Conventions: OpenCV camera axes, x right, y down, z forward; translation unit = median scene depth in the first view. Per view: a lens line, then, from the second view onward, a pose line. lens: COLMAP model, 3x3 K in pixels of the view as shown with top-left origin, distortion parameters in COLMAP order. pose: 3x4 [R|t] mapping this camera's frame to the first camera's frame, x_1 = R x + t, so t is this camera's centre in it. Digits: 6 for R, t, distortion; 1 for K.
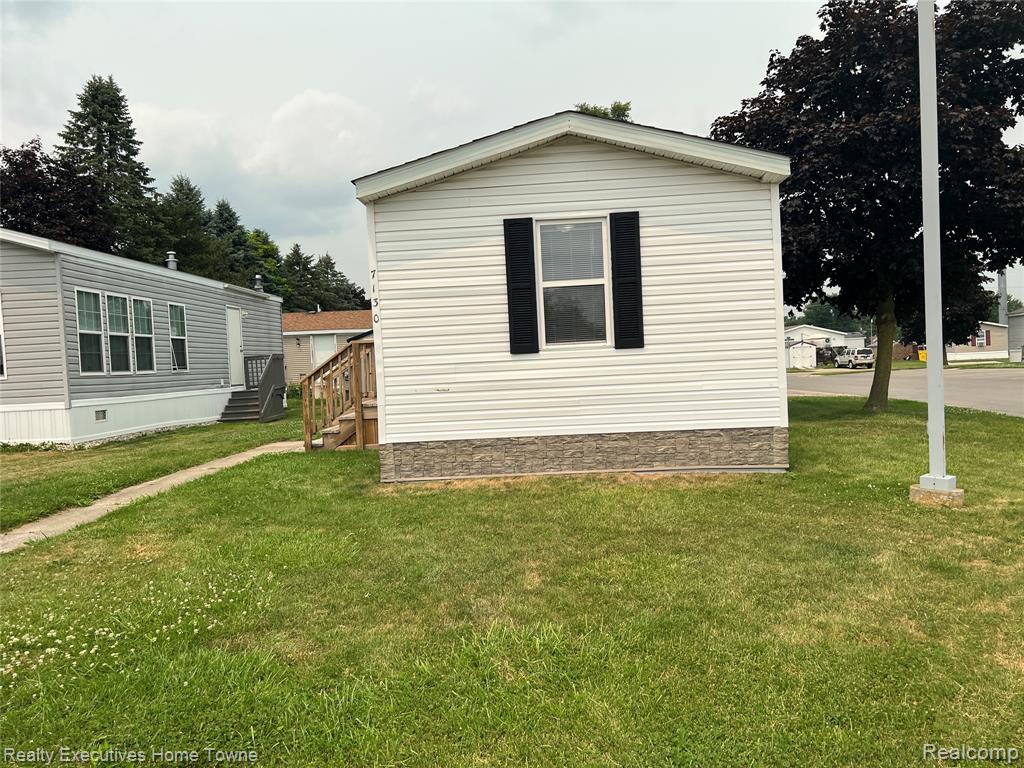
lens RADIAL K [[762.5, 0, 509.0], [0, 762.5, 386.8], [0, 0, 1]] dist [0.060151, -0.051647]
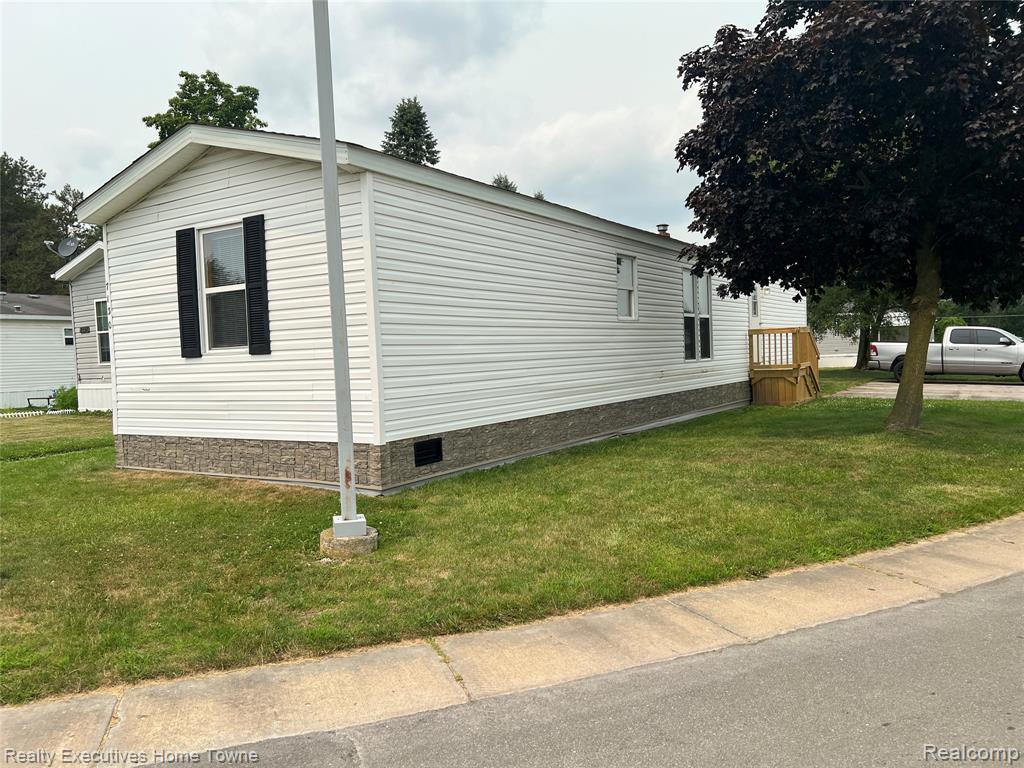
lens RADIAL K [[762.5, 0, 509.5], [0, 762.5, 382.4], [0, 0, 1]] dist [0.060151, -0.051647]
pose [[0.860936, 0.032134, -0.507697, 0.937523], [-0.018550, 0.999322, 0.031795, -0.051772], [0.508375, -0.017955, 0.860949, 0.310606]]
